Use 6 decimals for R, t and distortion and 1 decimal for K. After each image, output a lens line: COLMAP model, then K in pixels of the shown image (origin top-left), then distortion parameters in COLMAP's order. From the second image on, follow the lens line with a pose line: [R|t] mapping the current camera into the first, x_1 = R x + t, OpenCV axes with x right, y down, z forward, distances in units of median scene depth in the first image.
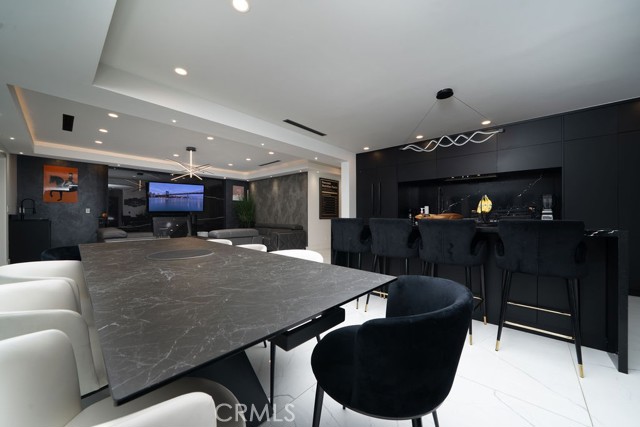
lens RADIAL K [[237.7, 0, 315.0], [0, 237.7, 214.9], [0, 0, 1]] dist [-0.011532, 0.000394]
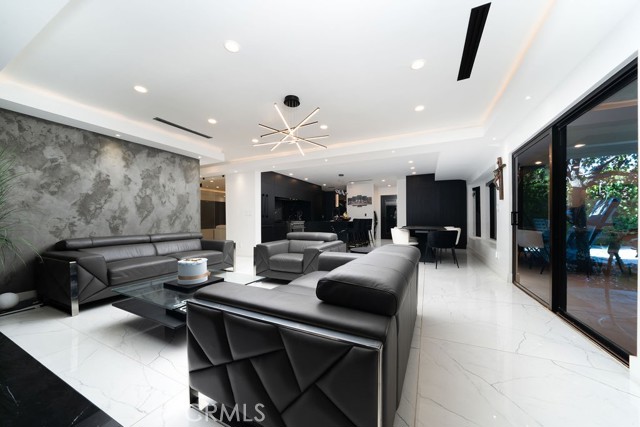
lens RADIAL K [[224.6, 0, 317.0], [0, 224.6, 217.3], [0, 0, 1]] dist [-0.012009, -0.000059]
pose [[-0.281150, 0.004551, 0.959653, -0.765960], [-0.003393, 0.999978, -0.005737, 0.001941], [-0.959658, -0.004869, -0.281128, 0.793462]]
